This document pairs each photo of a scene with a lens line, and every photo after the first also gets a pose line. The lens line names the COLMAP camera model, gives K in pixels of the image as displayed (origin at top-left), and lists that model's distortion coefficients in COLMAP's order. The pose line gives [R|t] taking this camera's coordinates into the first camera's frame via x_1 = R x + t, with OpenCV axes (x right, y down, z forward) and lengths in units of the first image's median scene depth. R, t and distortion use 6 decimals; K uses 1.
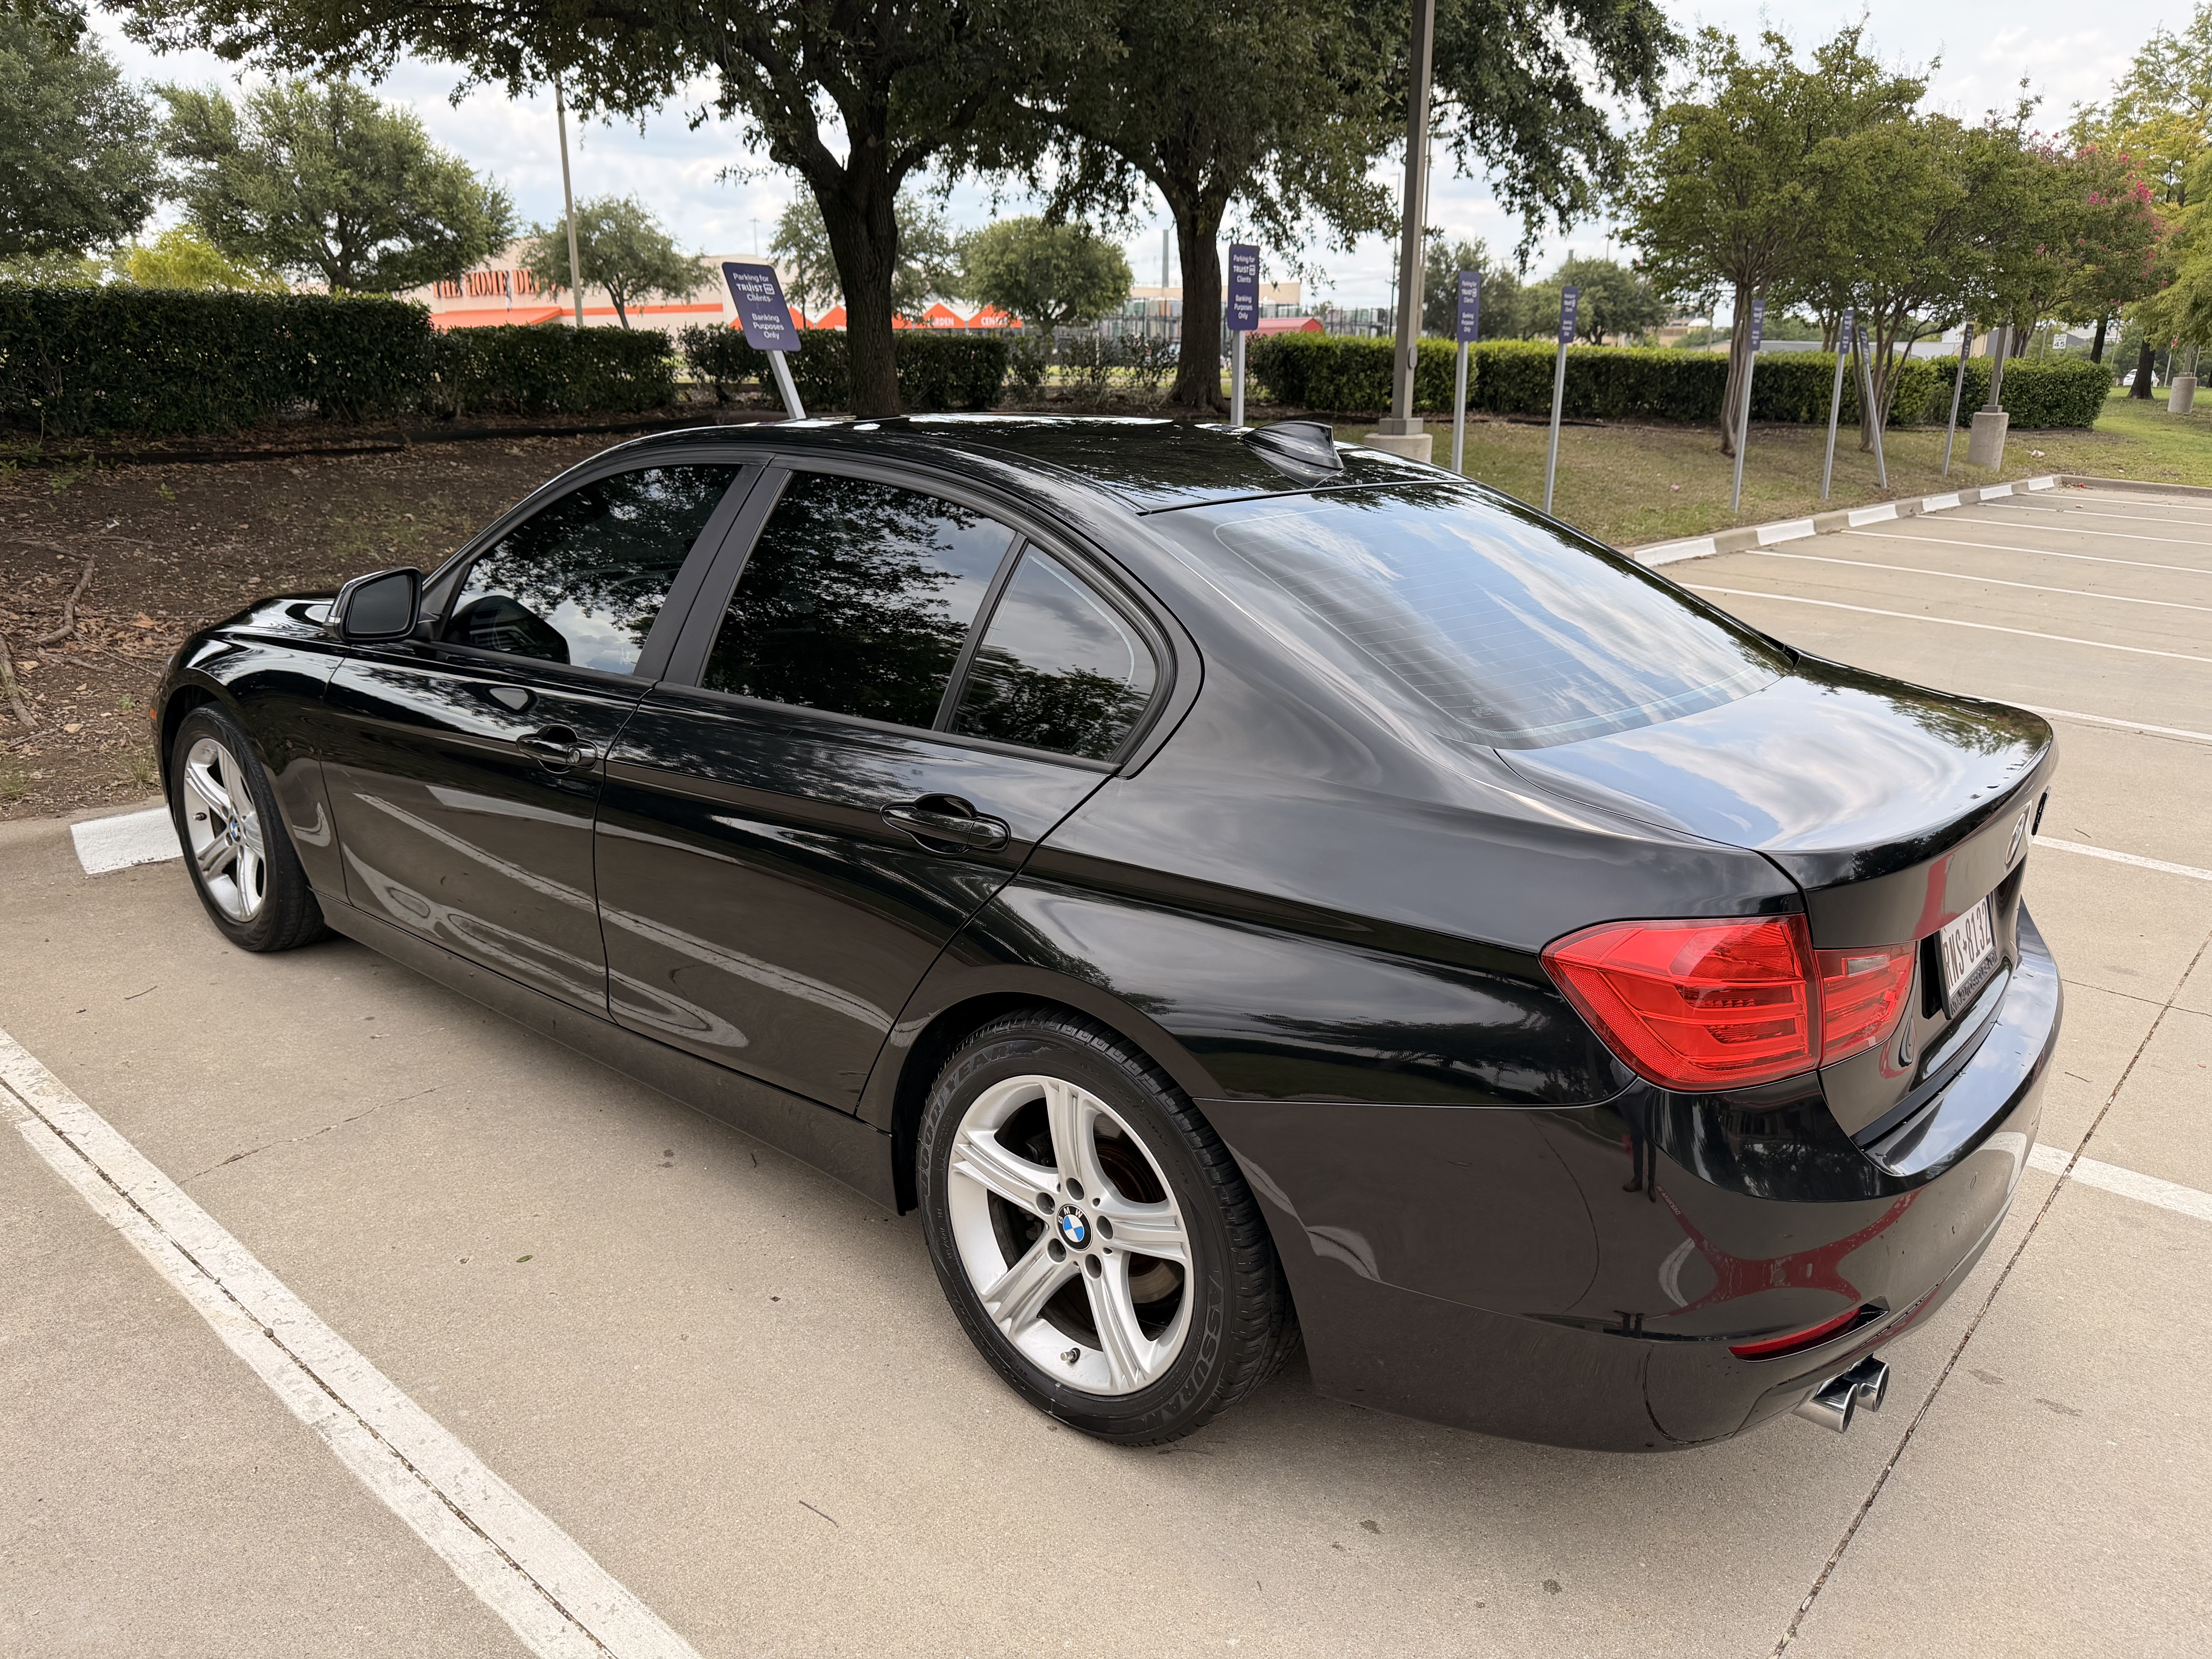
lens RADIAL K [[1549.8, 0, 1106.0], [0, 1549.8, 829.5], [0, 0, 1]] dist [0.031657, -0.040649]
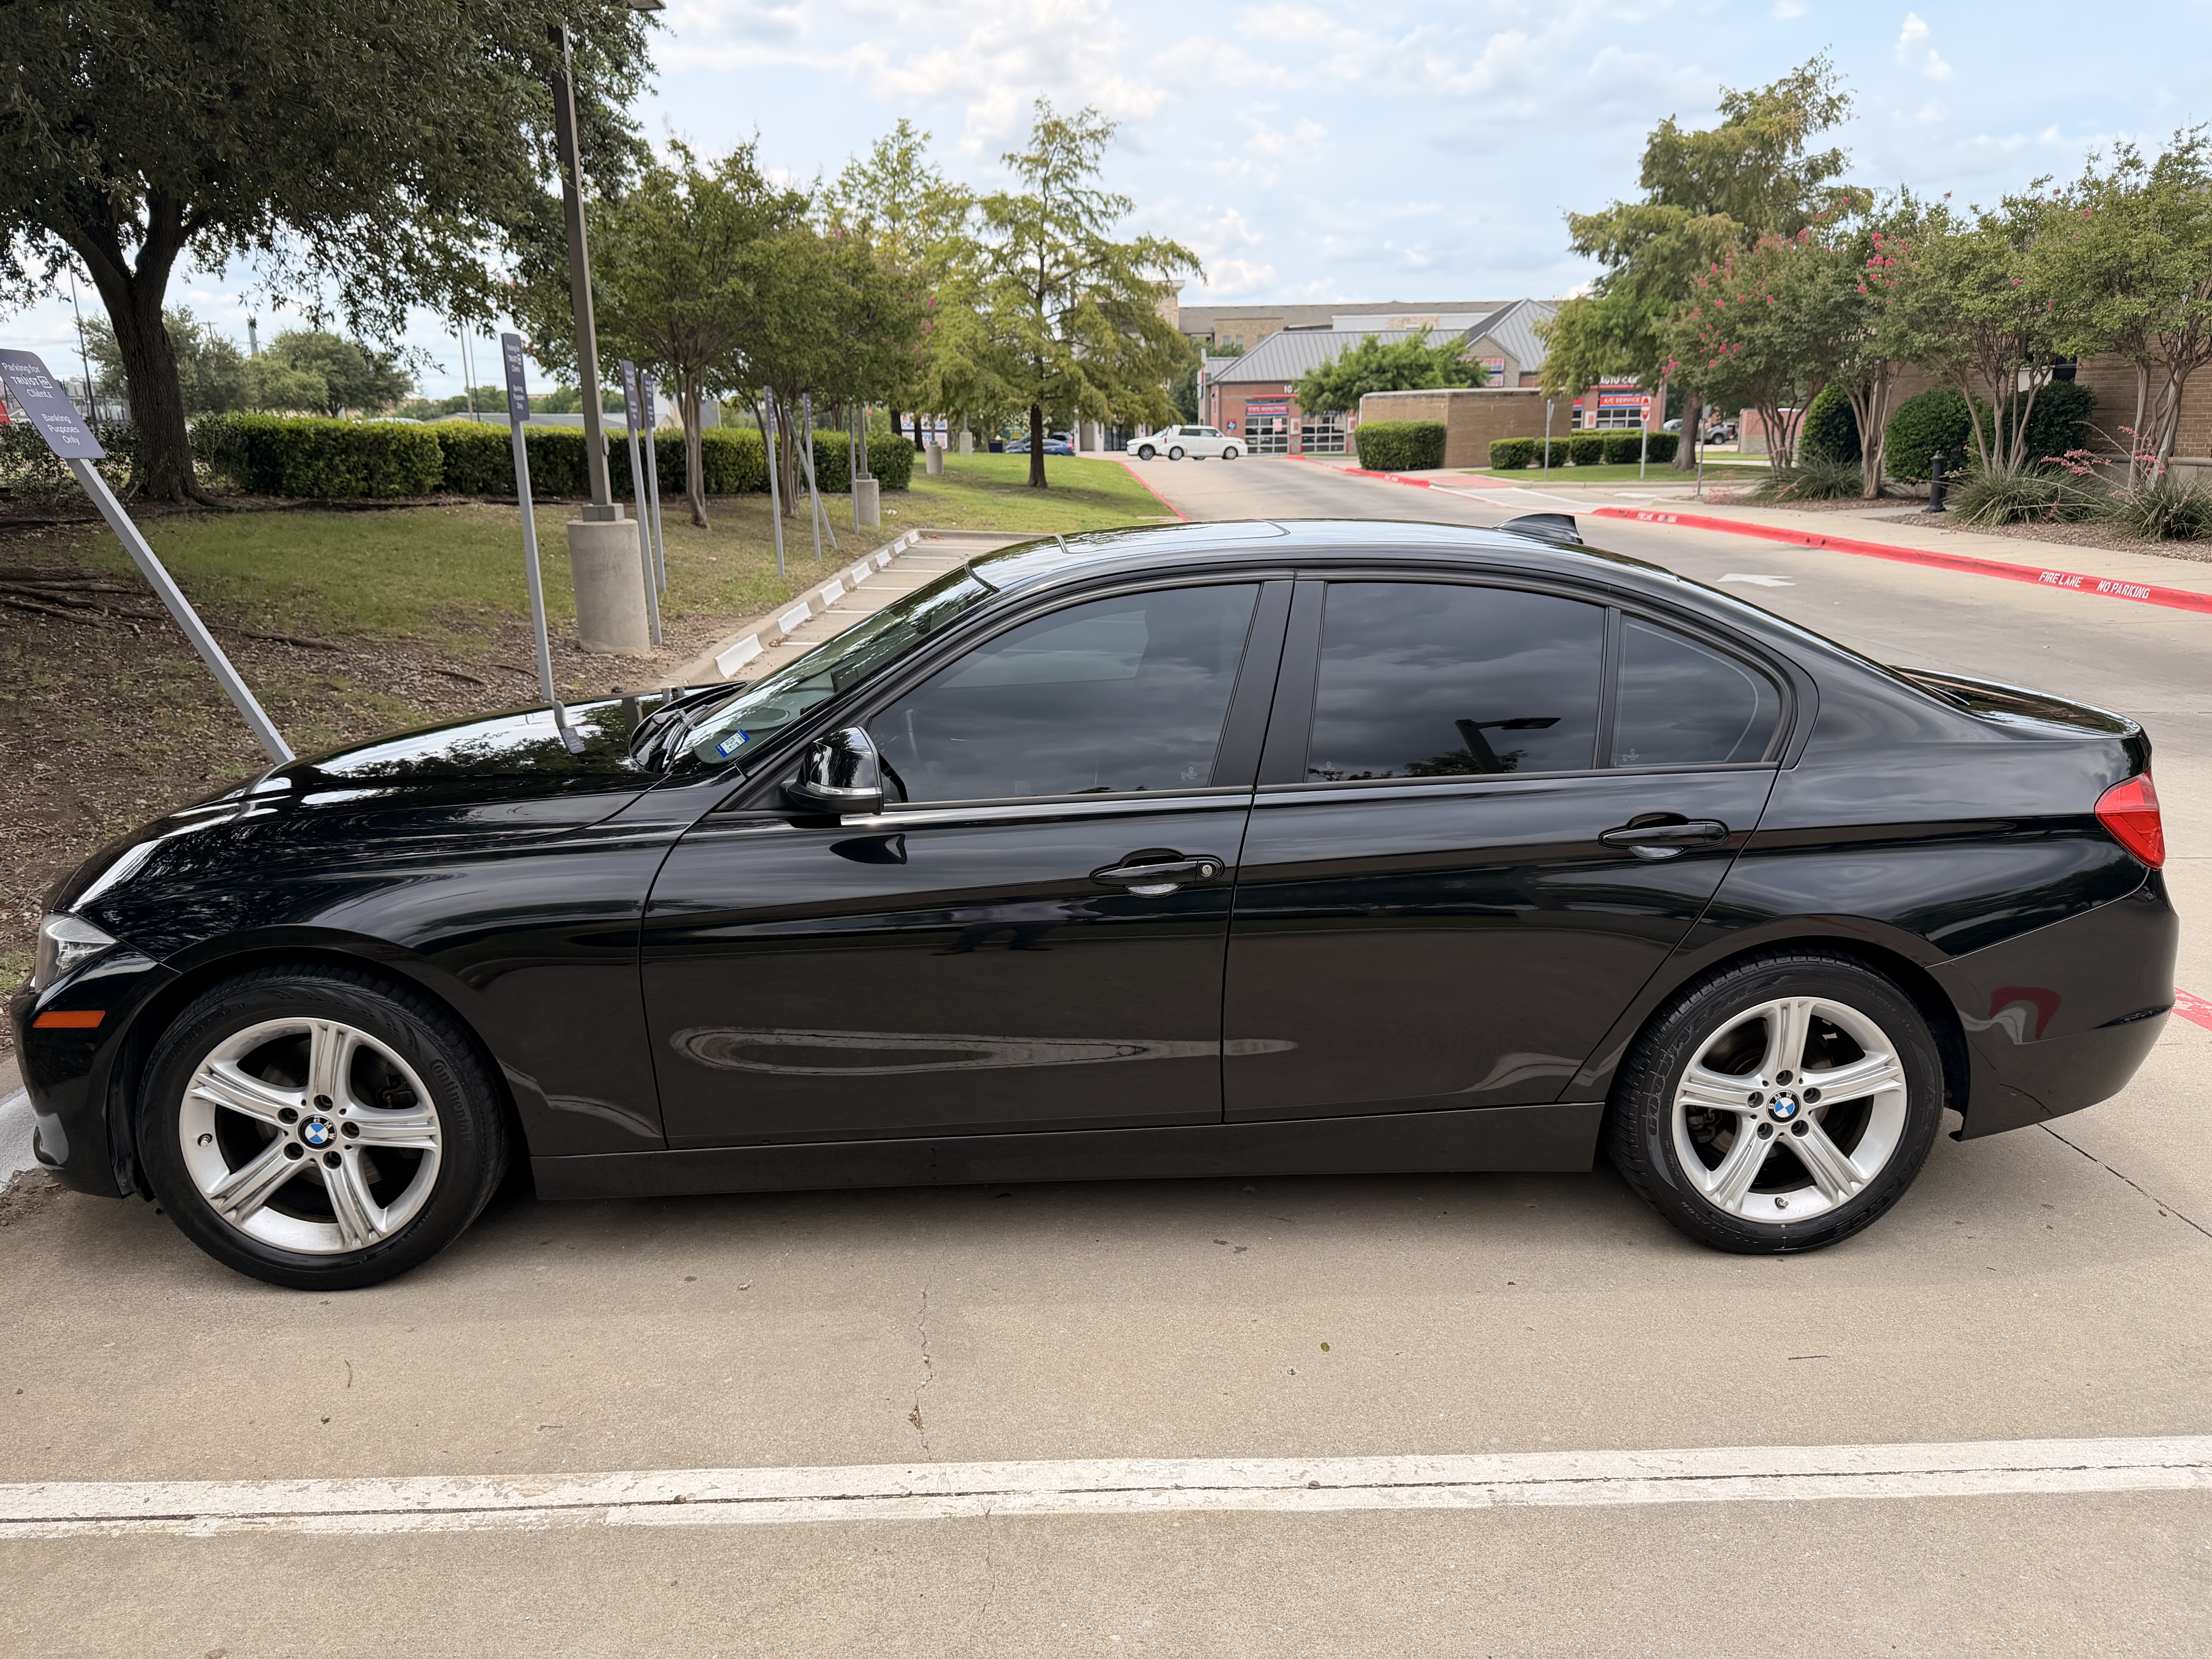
lens RADIAL K [[1587.8, 0, 1106.0], [0, 1587.8, 829.5], [0, 0, 1]] dist [-0.028798, 0.003451]
pose [[0.724909, -0.176377, 0.665881, -0.161189], [0.206897, 0.977780, 0.033754, -0.018128], [-0.657039, 0.113300, 0.745294, 0.040992]]
